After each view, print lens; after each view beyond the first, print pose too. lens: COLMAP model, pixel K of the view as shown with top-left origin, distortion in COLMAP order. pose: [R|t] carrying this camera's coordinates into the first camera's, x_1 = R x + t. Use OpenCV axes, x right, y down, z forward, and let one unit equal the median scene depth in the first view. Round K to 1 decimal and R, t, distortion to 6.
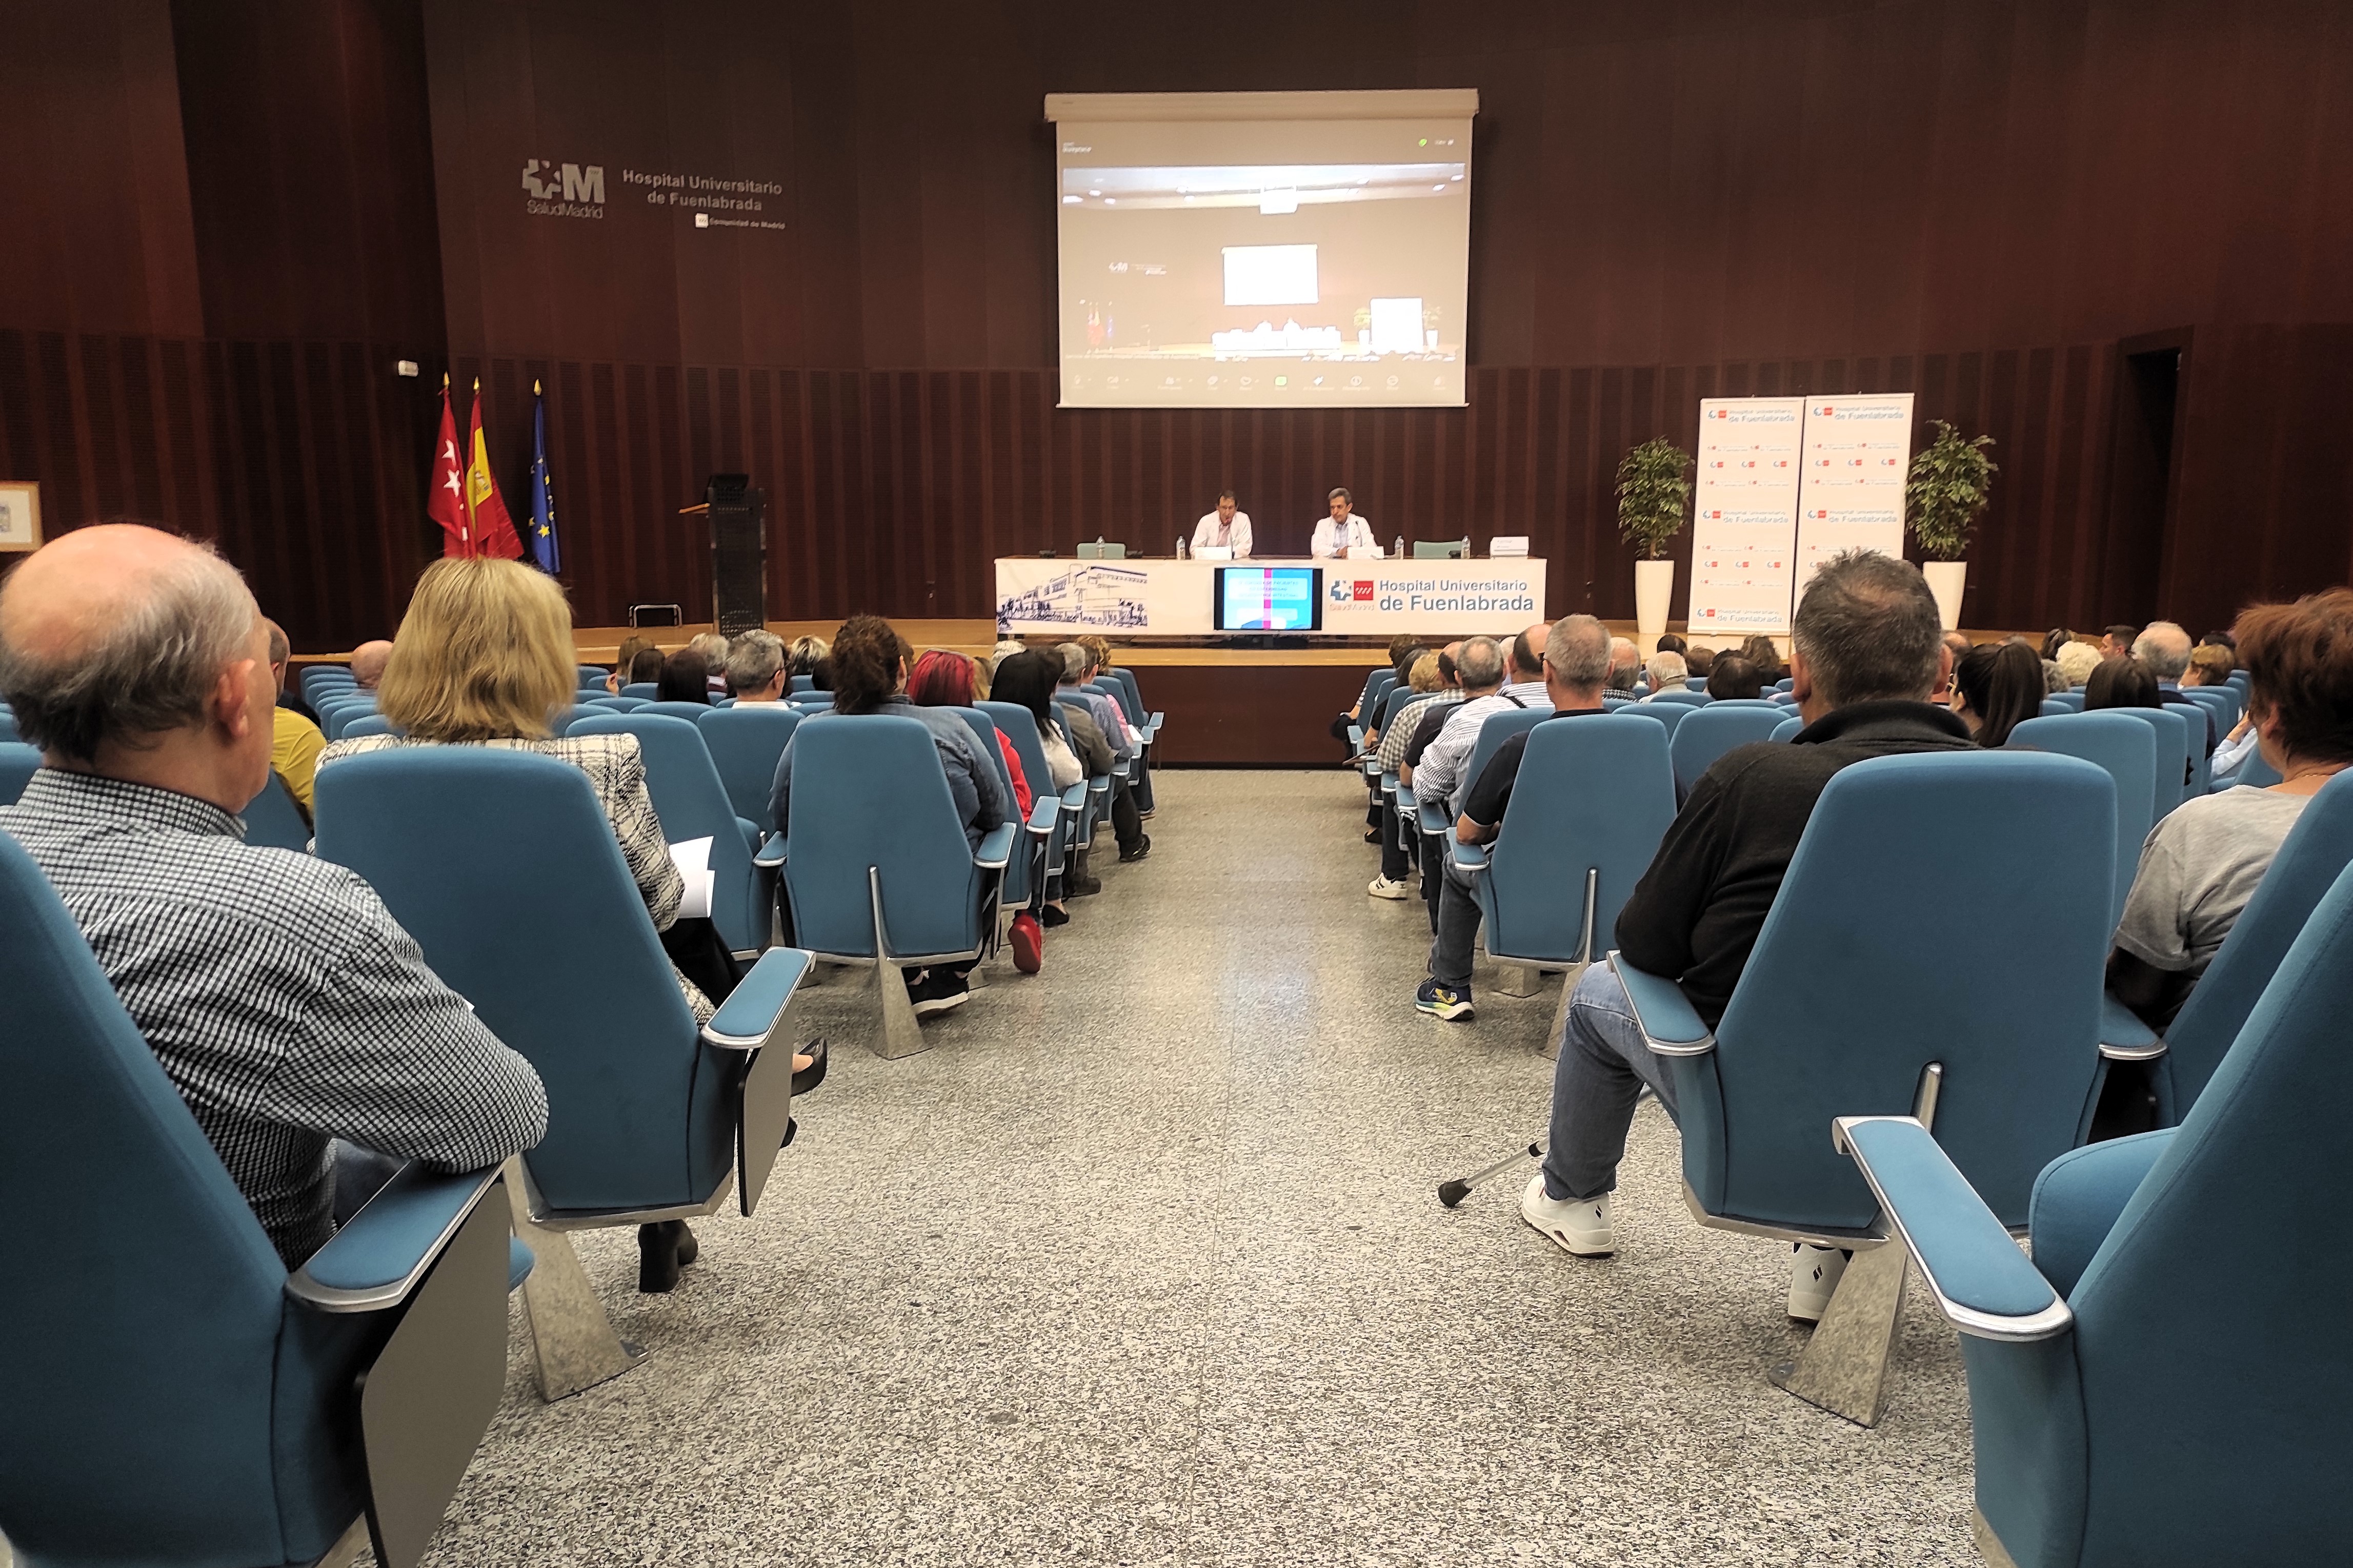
lens RADIAL K [[1729.4, 0, 1176.5], [0, 1729.4, 784.0], [0, 0, 1]] dist [0.009689, -0.002668]
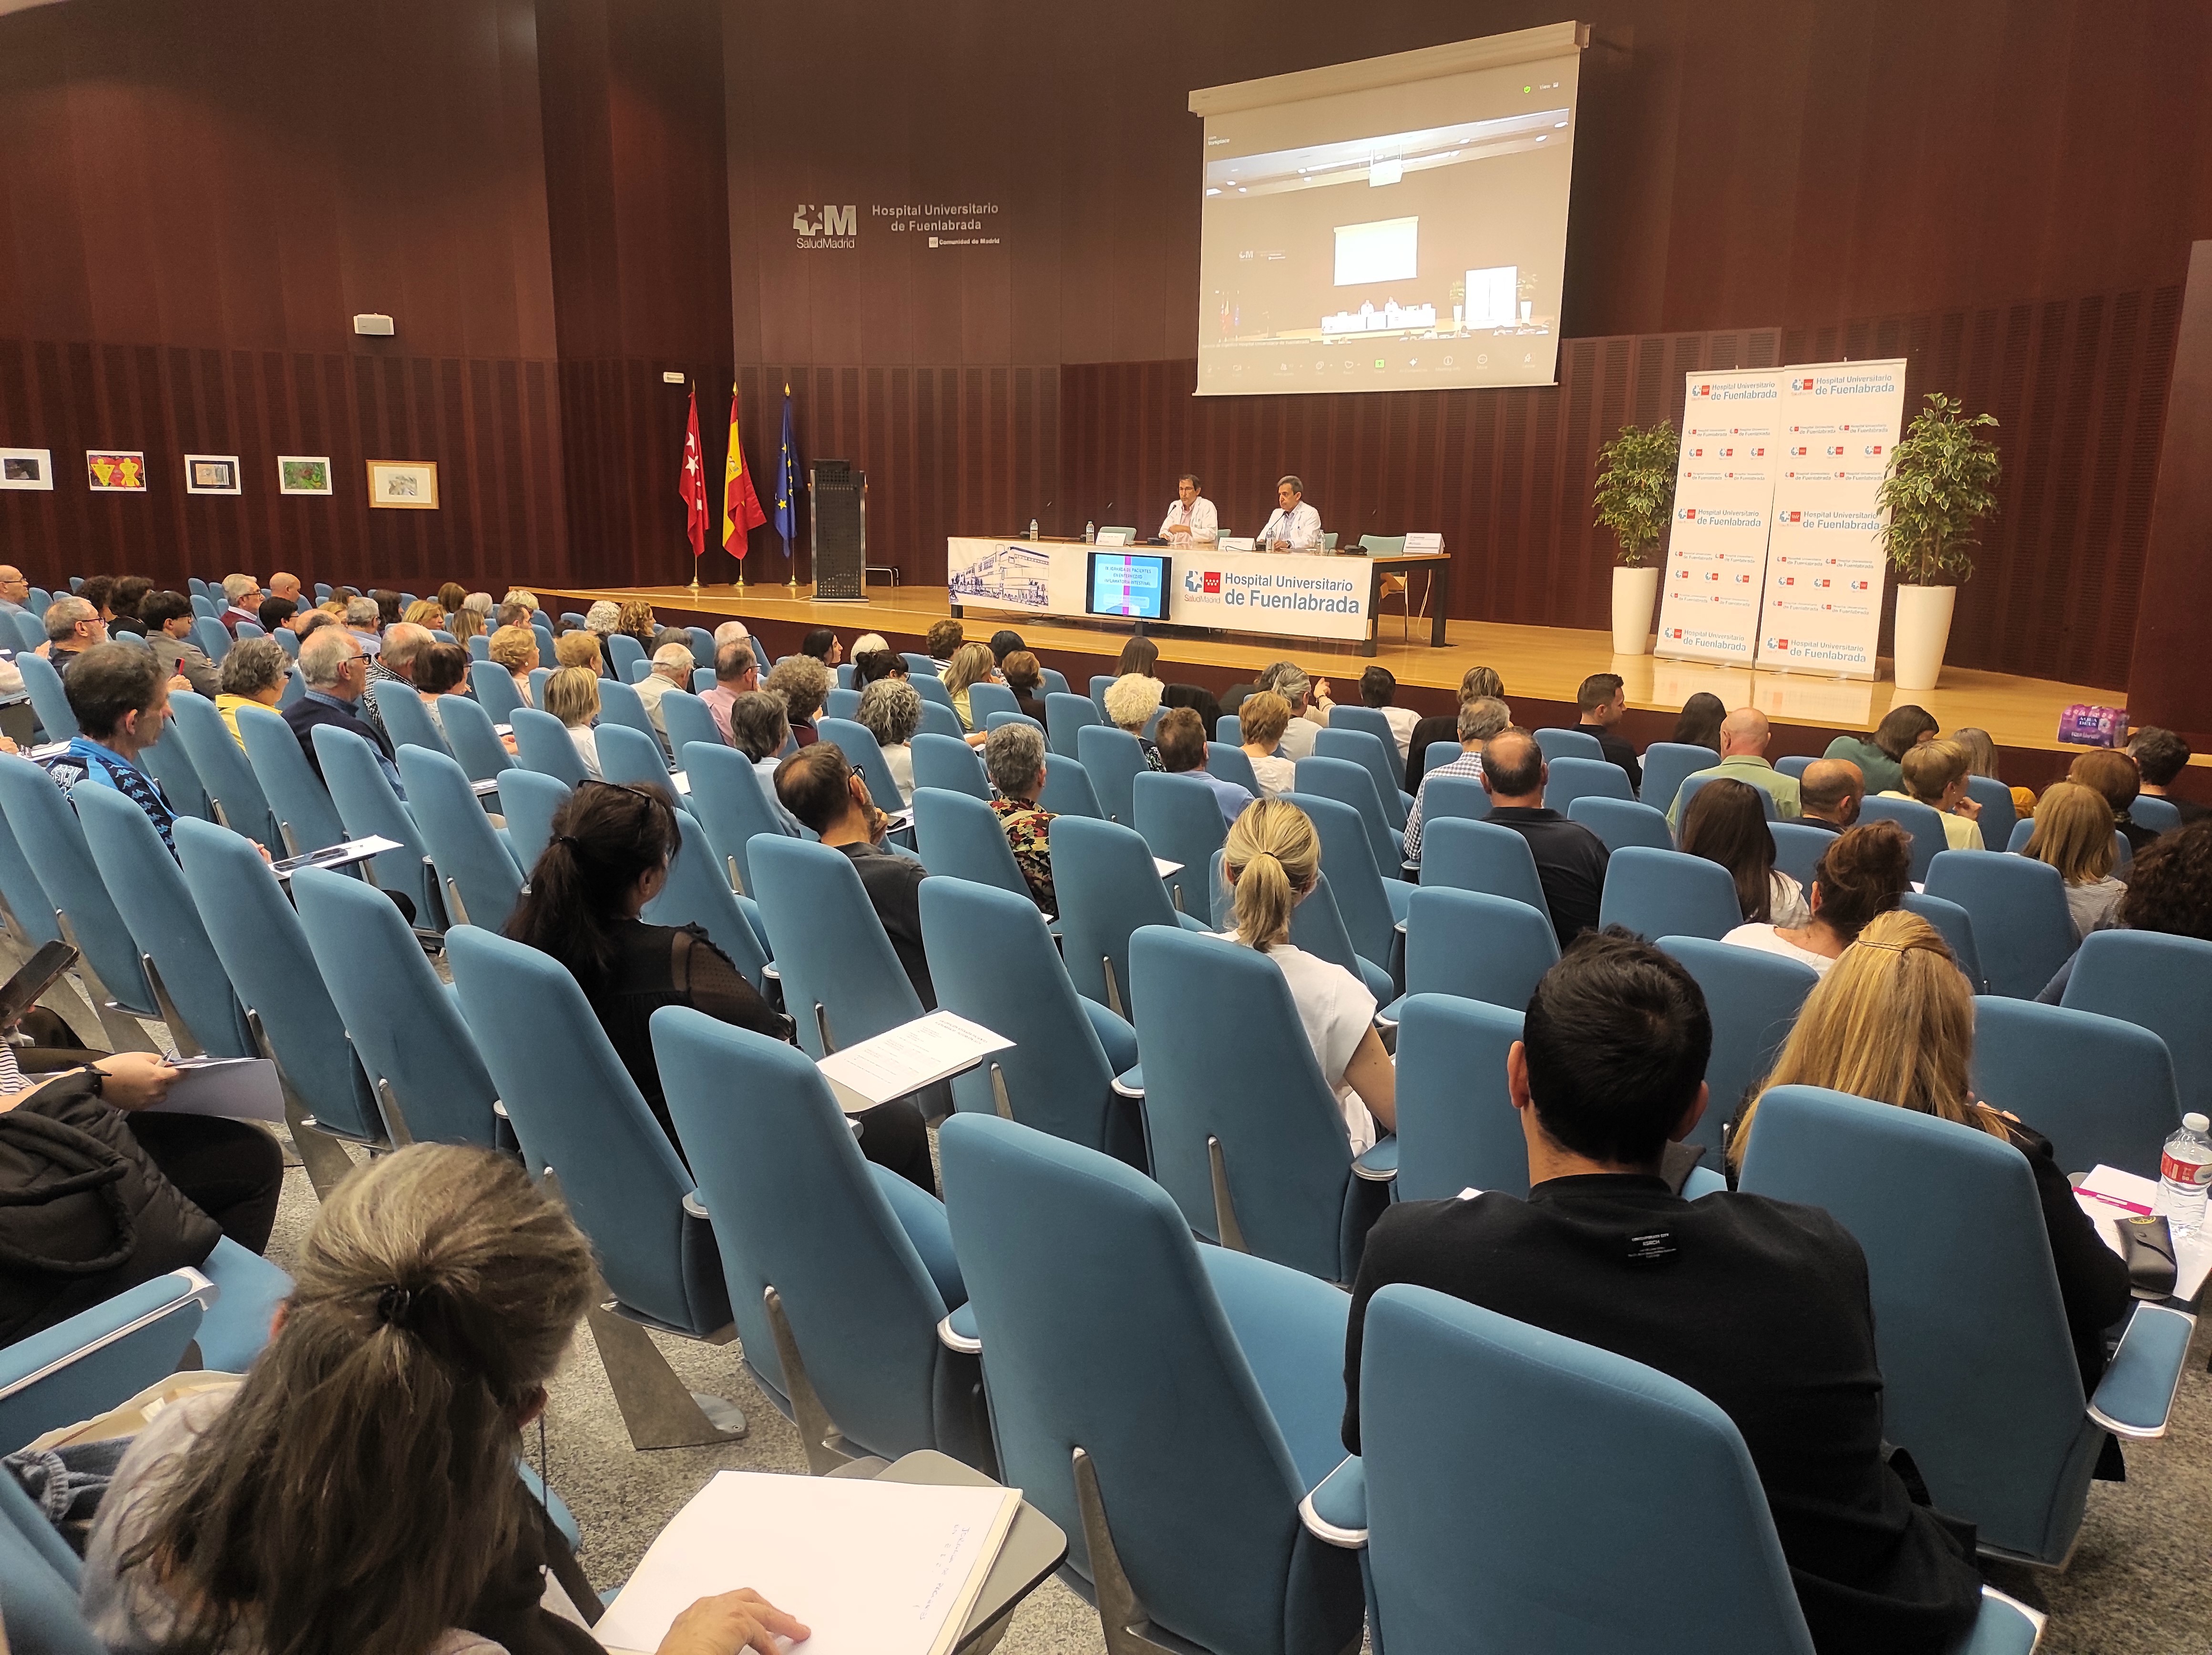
lens RADIAL K [[1569.5, 0, 1106.0], [0, 1569.5, 827.5], [0, 0, 1]] dist [-0.002367, -0.008299]
pose [[0.784162, 0.145570, -0.603241, 0.533036], [-0.111940, 0.989332, 0.093226, -0.044056], [0.610377, -0.005577, 0.792092, 0.226495]]
